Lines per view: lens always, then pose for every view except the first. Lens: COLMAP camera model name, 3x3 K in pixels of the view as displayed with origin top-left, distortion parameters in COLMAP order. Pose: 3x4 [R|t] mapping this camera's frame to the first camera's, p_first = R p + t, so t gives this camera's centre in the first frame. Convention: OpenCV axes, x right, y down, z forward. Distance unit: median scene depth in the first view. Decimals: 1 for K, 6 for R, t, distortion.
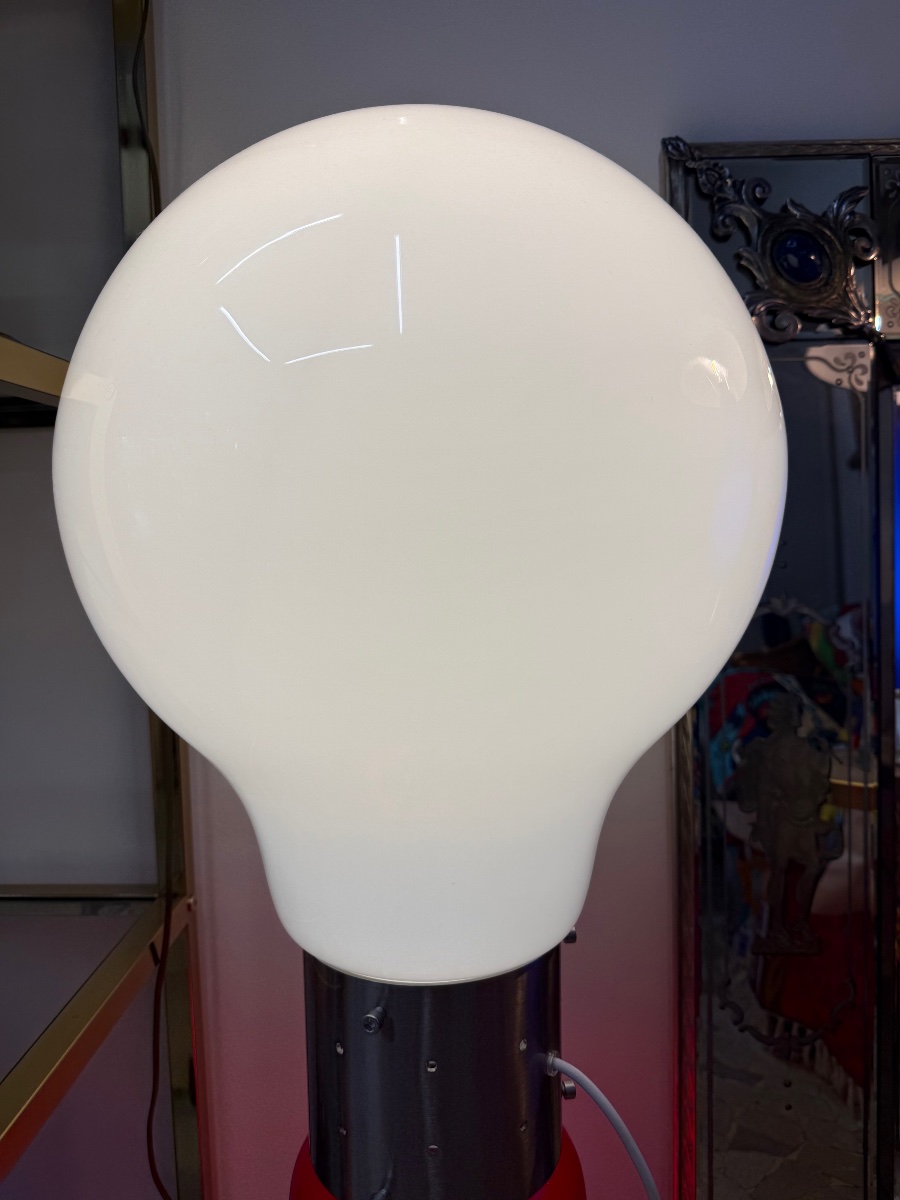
lens RADIAL K [[852.8, 0, 455.0], [0, 852.8, 600.0], [0, 0, 1]] dist [0.024038, -0.040193]
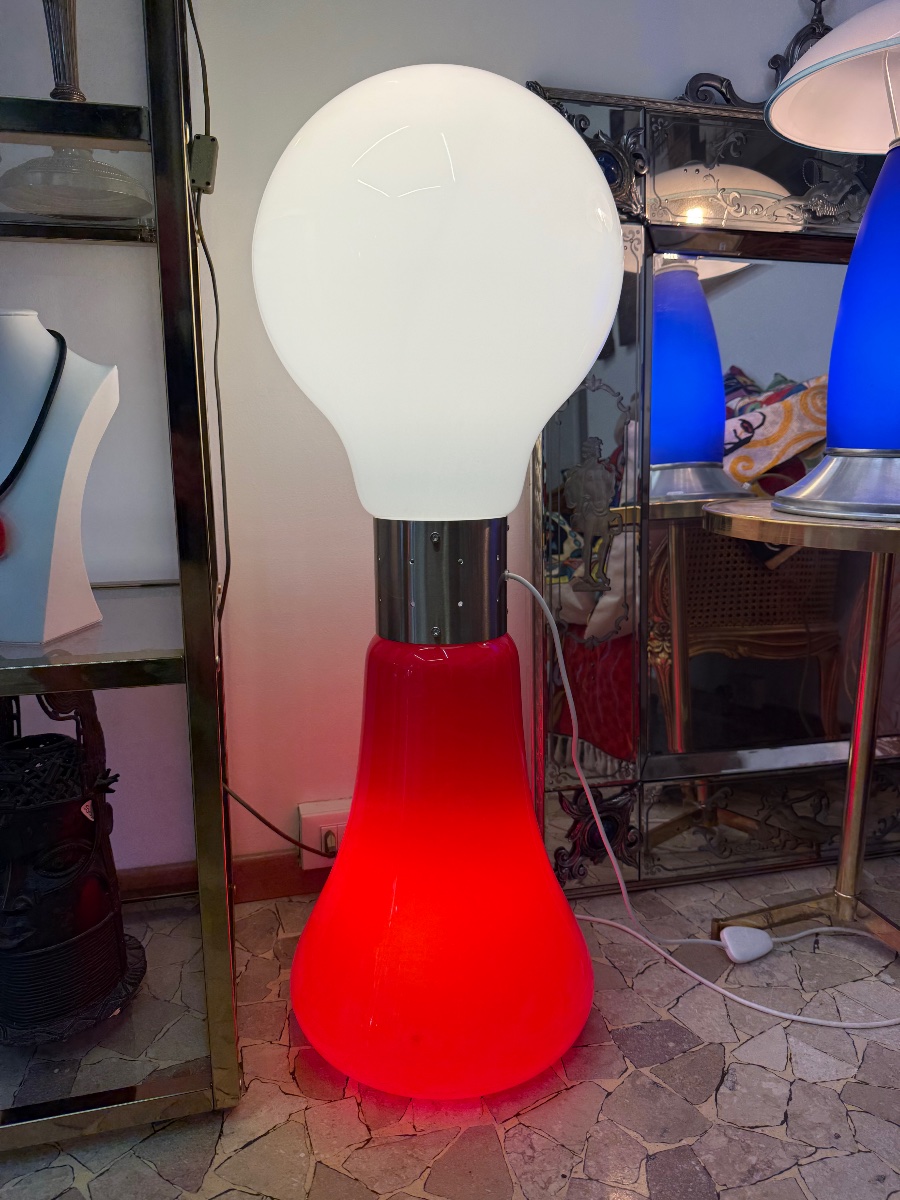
lens RADIAL K [[852.8, 0, 443.9], [0, 852.8, 595.1], [0, 0, 1]] dist [0.024038, -0.040193]
pose [[0.961276, -0.040796, 0.272553, -0.383703], [0.012379, 0.994376, 0.105178, 0.244416], [-0.275311, -0.097731, 0.956375, -0.581773]]
